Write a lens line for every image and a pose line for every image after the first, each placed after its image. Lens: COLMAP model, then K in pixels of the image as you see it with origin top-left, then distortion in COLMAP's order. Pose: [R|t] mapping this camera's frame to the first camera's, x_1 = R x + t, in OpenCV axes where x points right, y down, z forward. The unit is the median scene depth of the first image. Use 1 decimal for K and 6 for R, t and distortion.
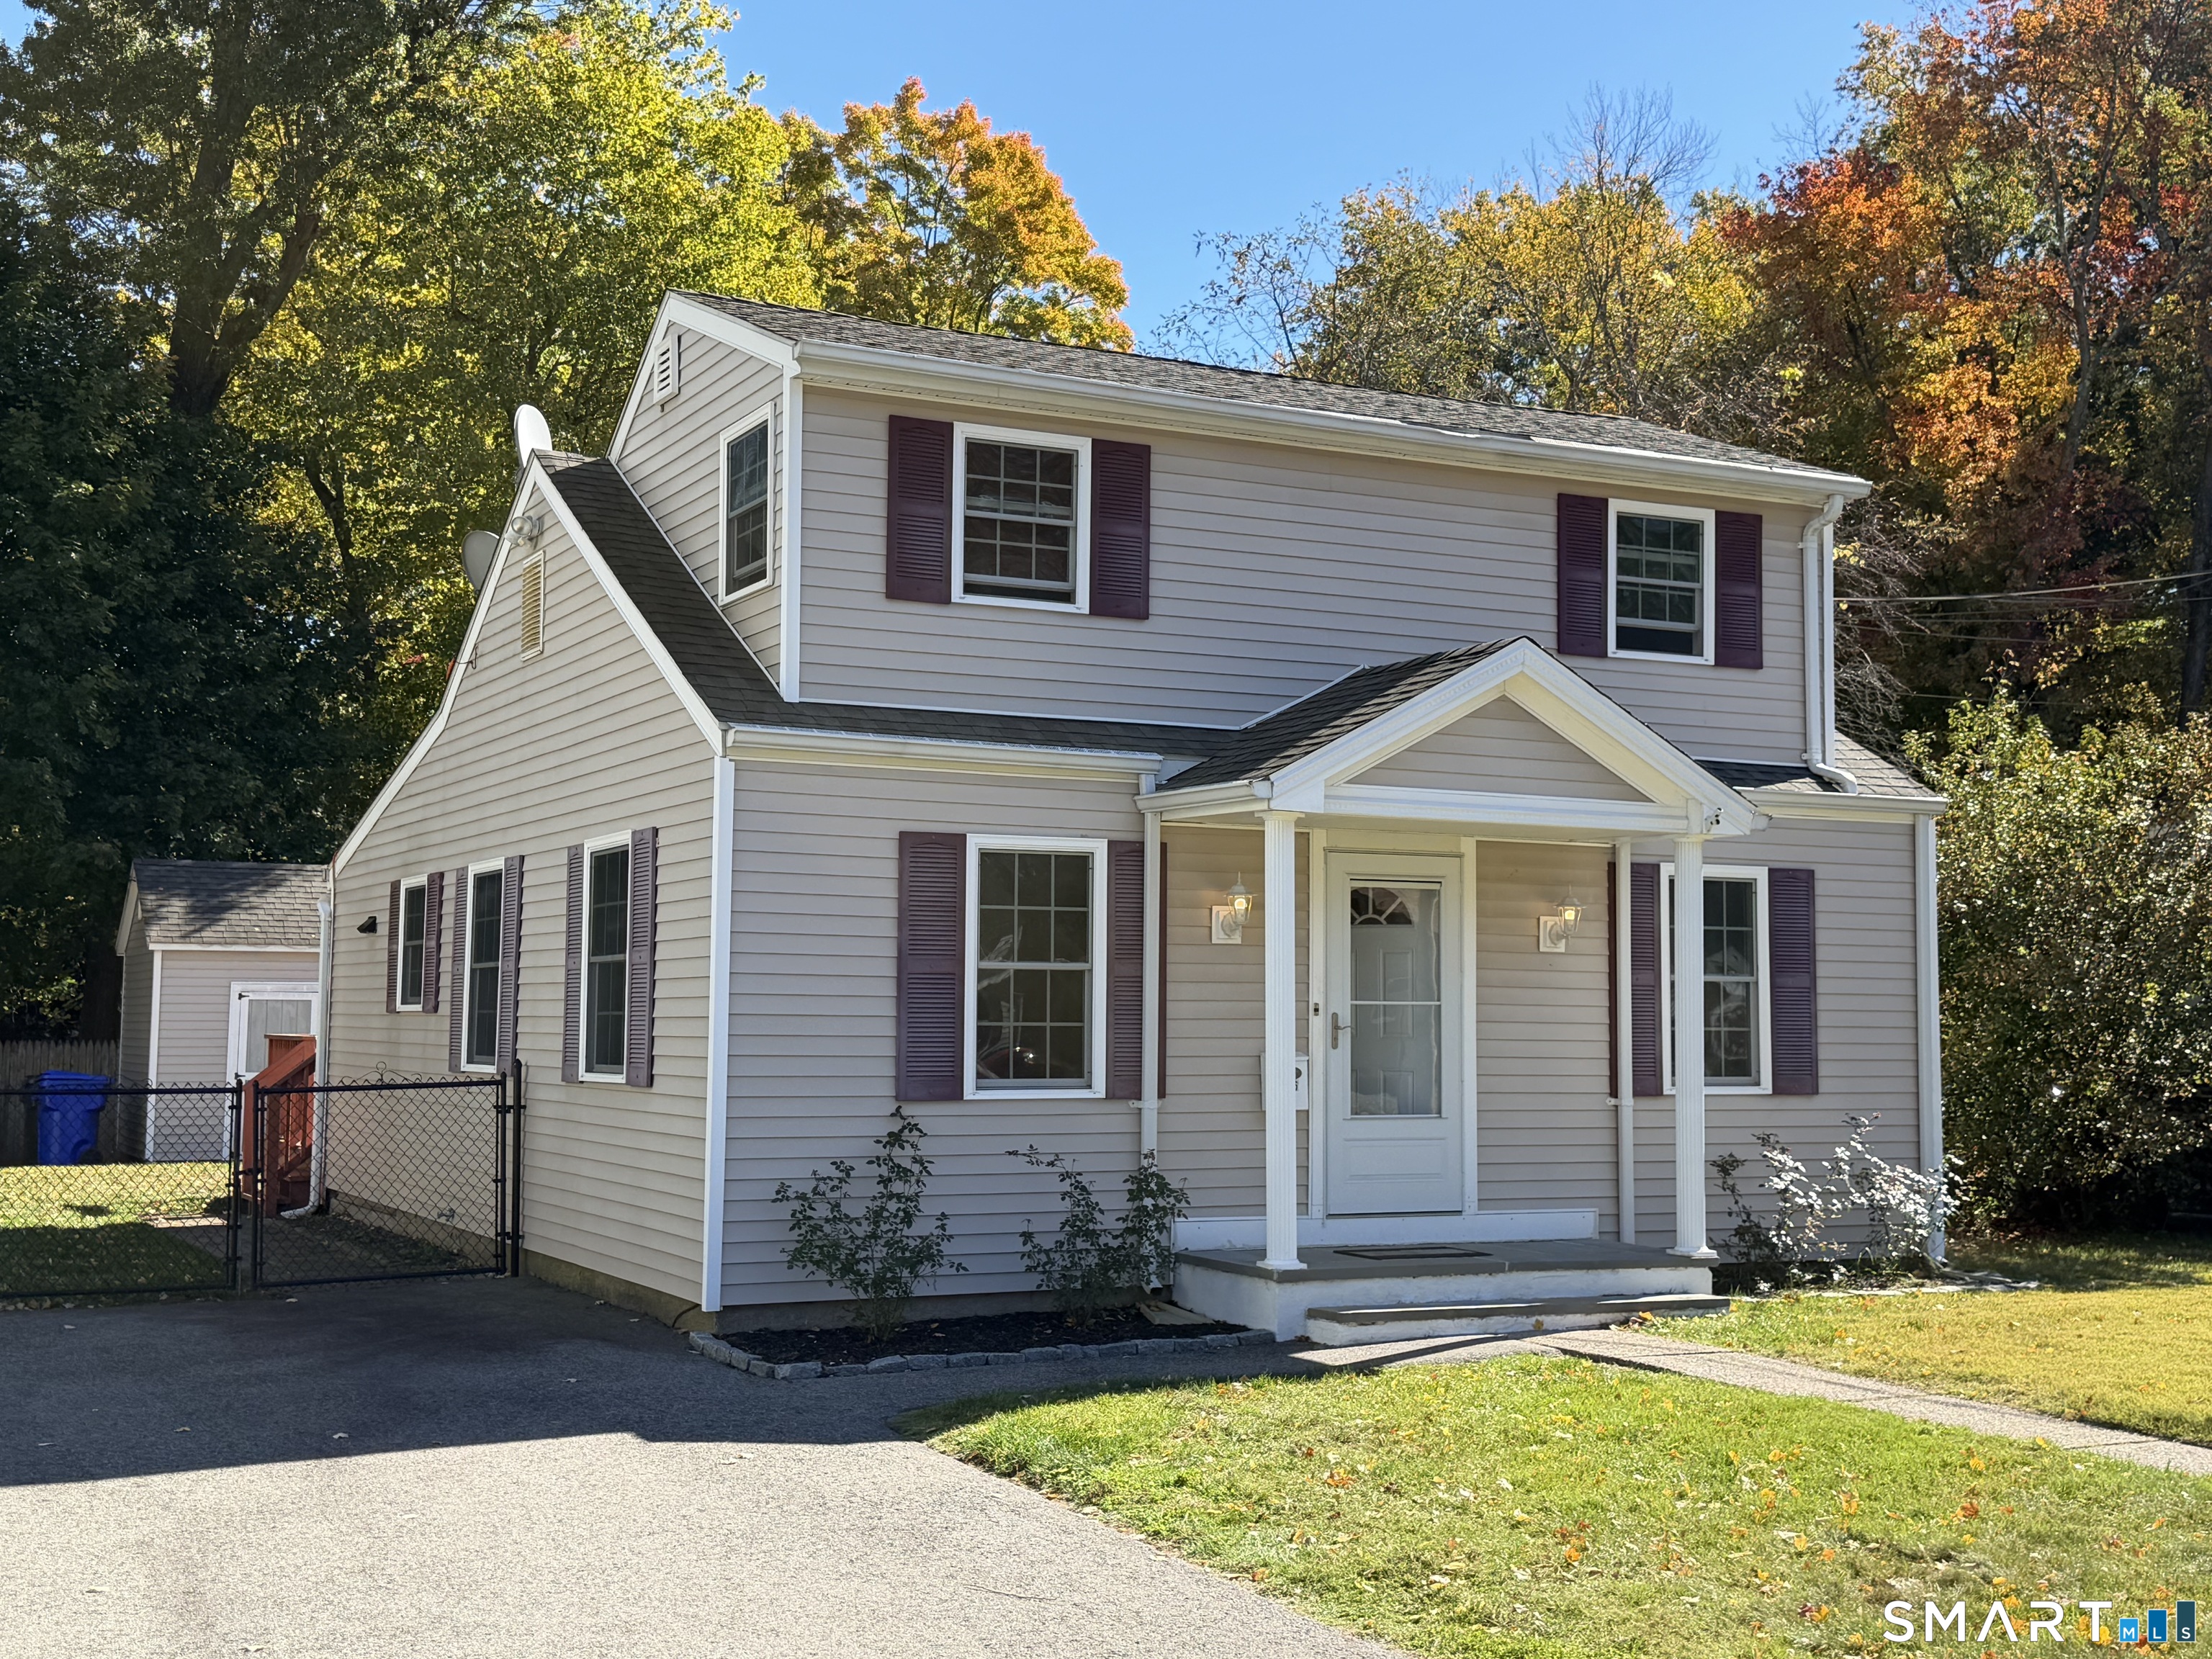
lens RADIAL K [[2576.0, 0, 1106.0], [0, 2576.0, 829.5], [0, 0, 1]] dist [0.115257, -0.034164]
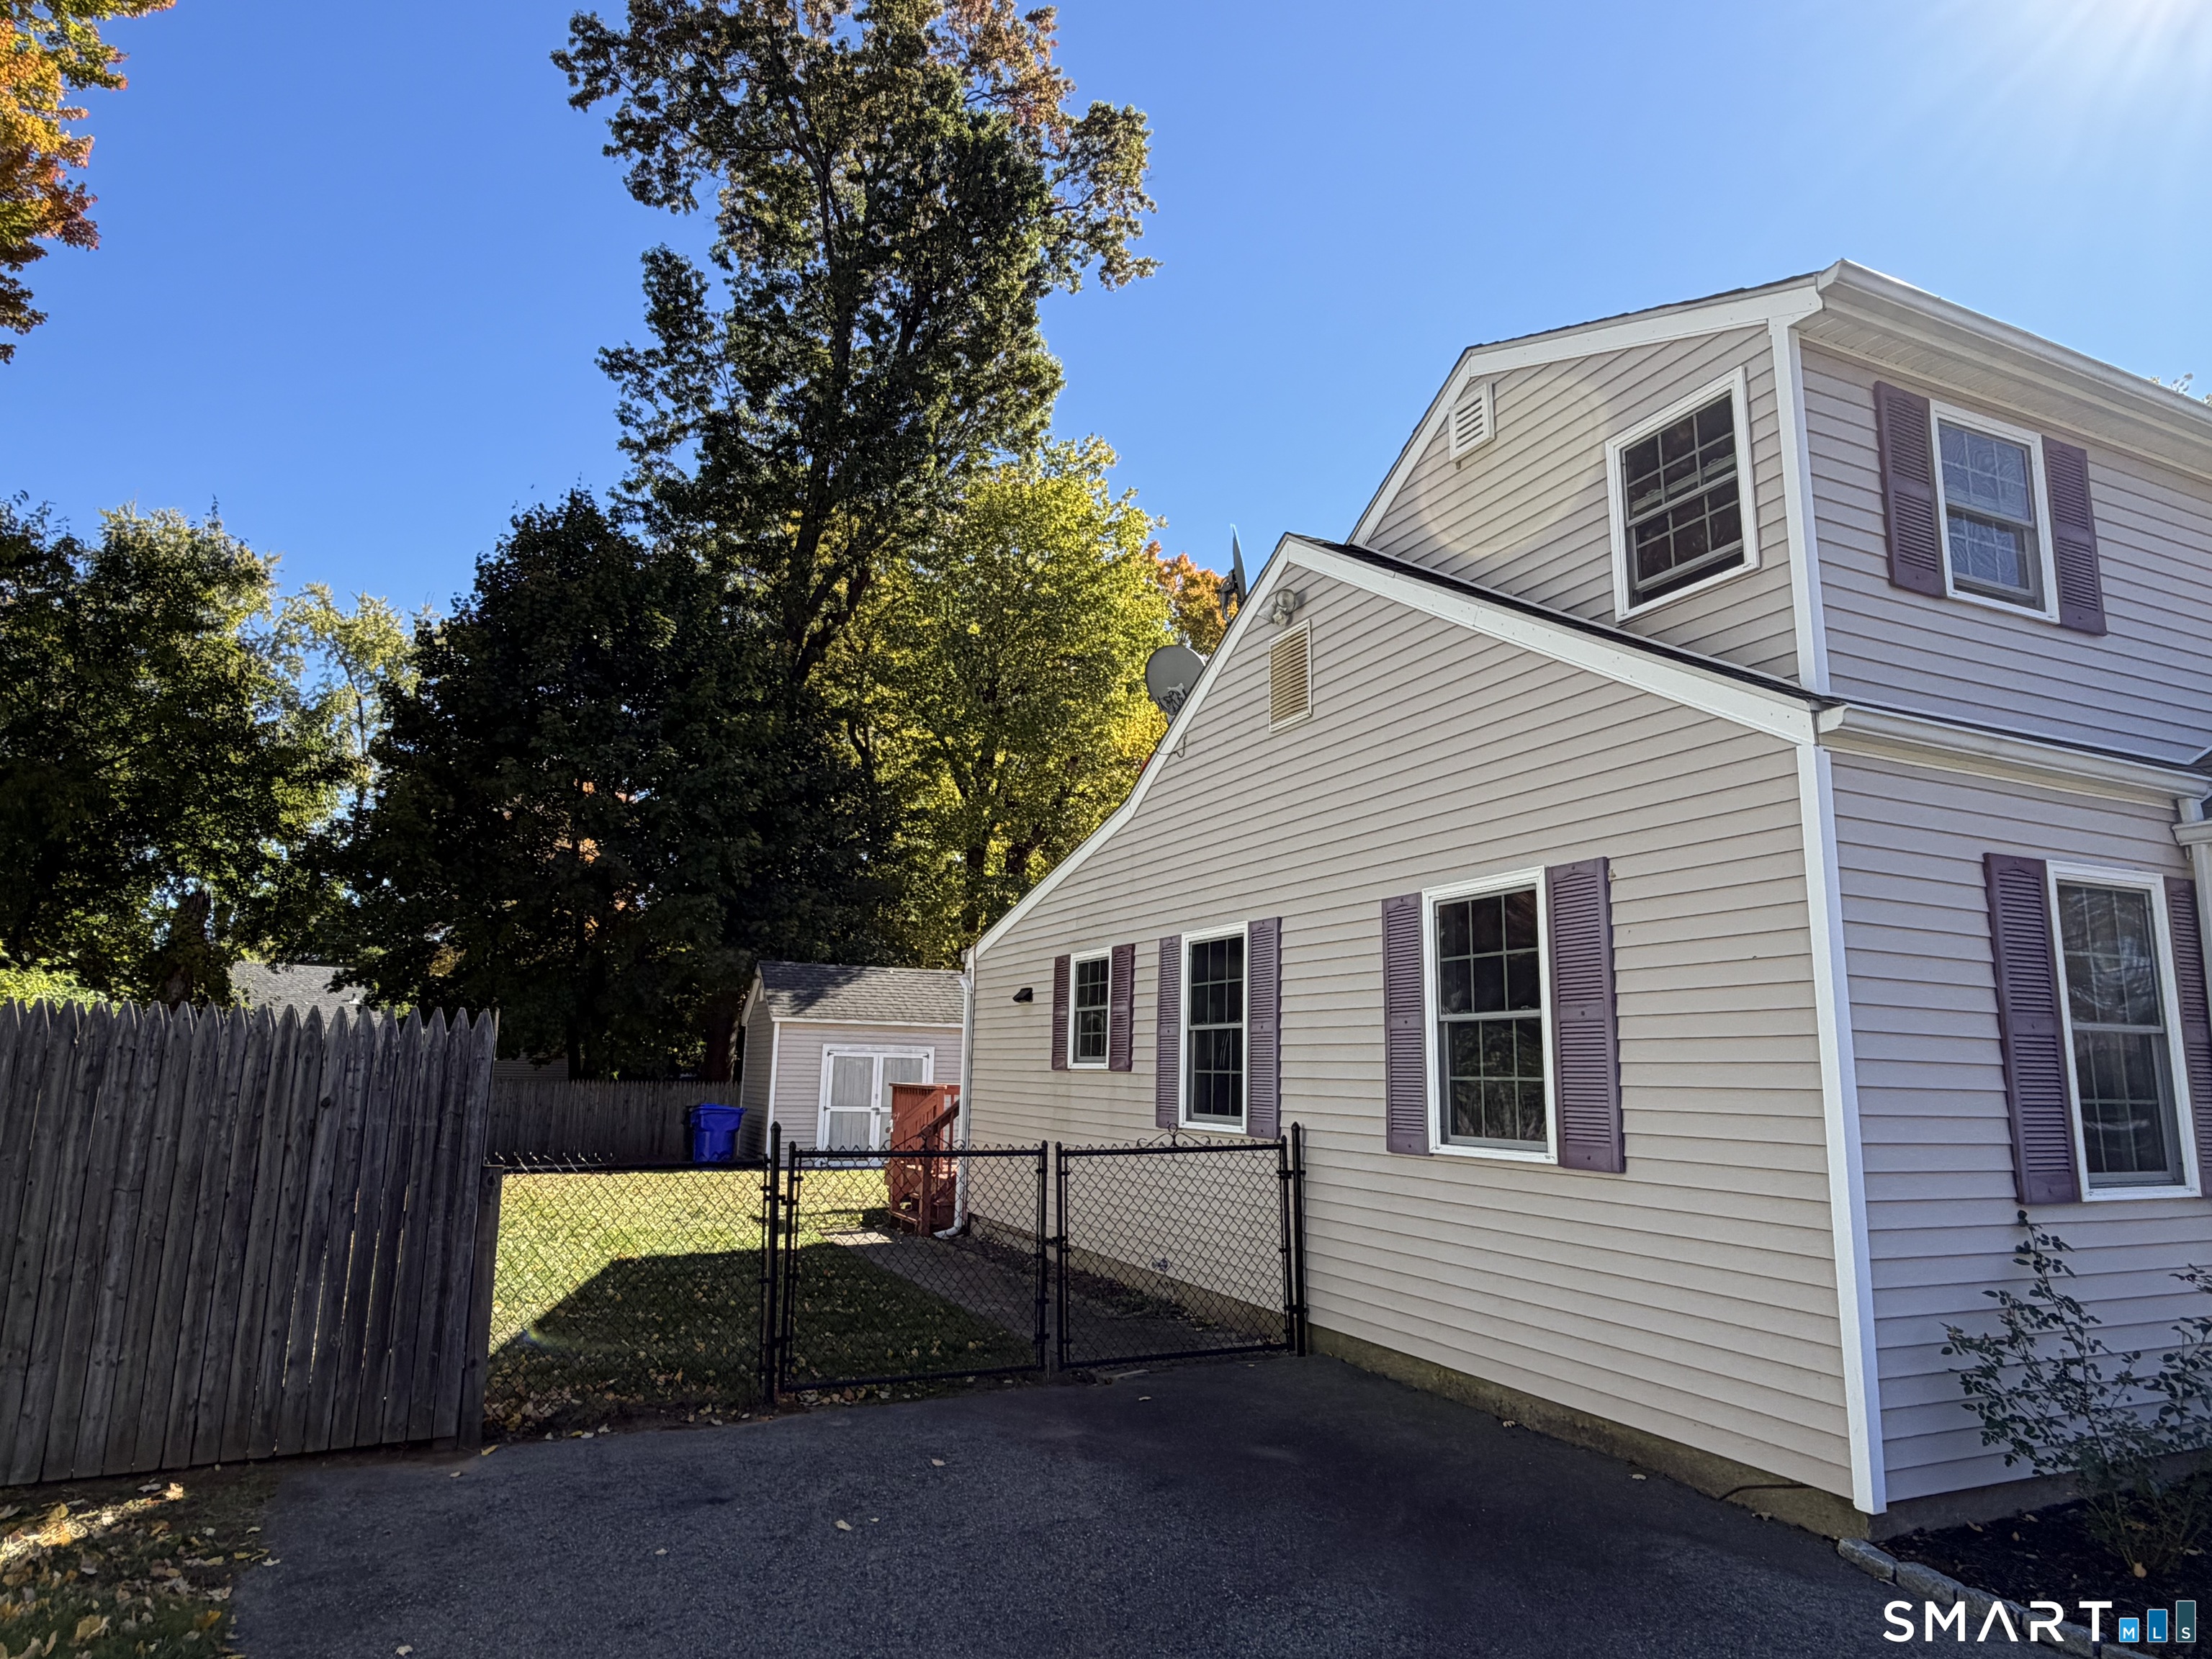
lens RADIAL K [[1325.9, 0, 1112.4], [0, 1325.9, 828.9], [0, 0, 1]] dist [0.001589, -0.000986]
pose [[0.999087, 0.004039, -0.042535, -0.293273], [-0.008595, 0.994168, -0.107498, 0.034907], [0.041853, 0.107765, 0.993295, 0.519515]]
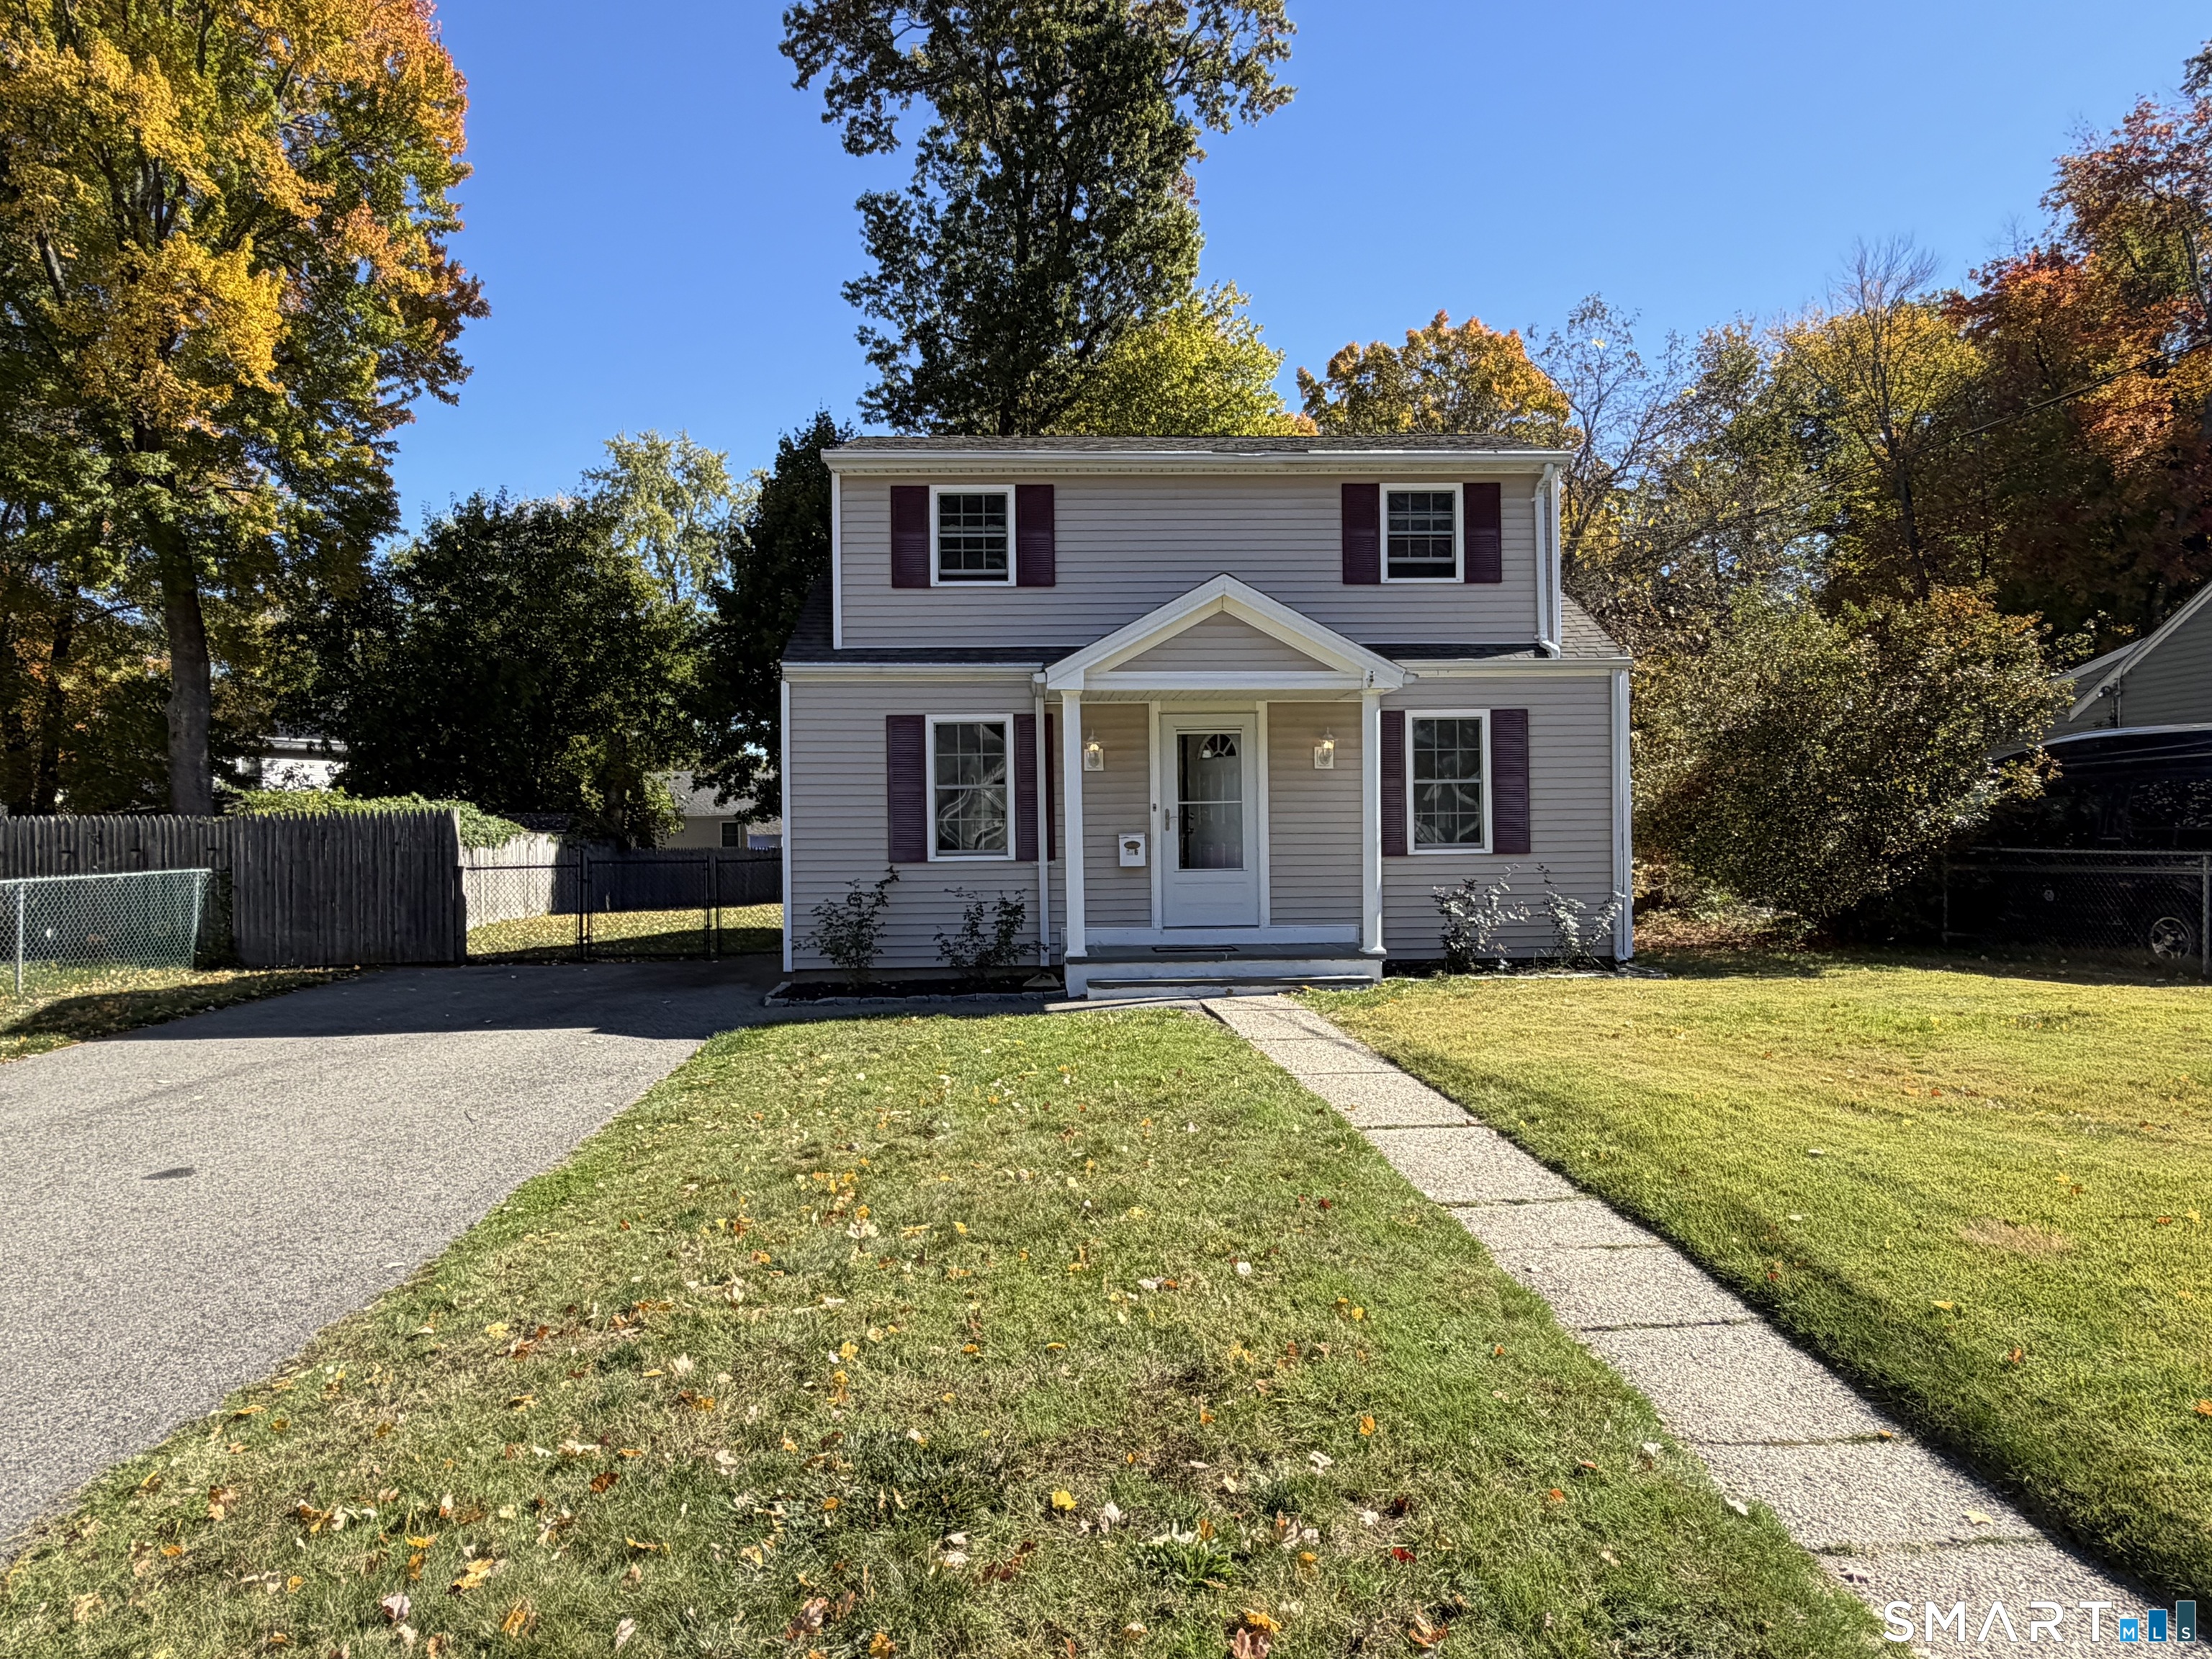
lens RADIAL K [[1320.8, 0, 1097.4], [0, 1320.8, 830.7], [0, 0, 1]] dist [0.001286, 0.000963]
pose [[0.908402, -0.021033, -0.417568, 0.395102], [0.050063, 0.997020, 0.058689, 0.030875], [0.415089, -0.074218, 0.906748, 0.186124]]
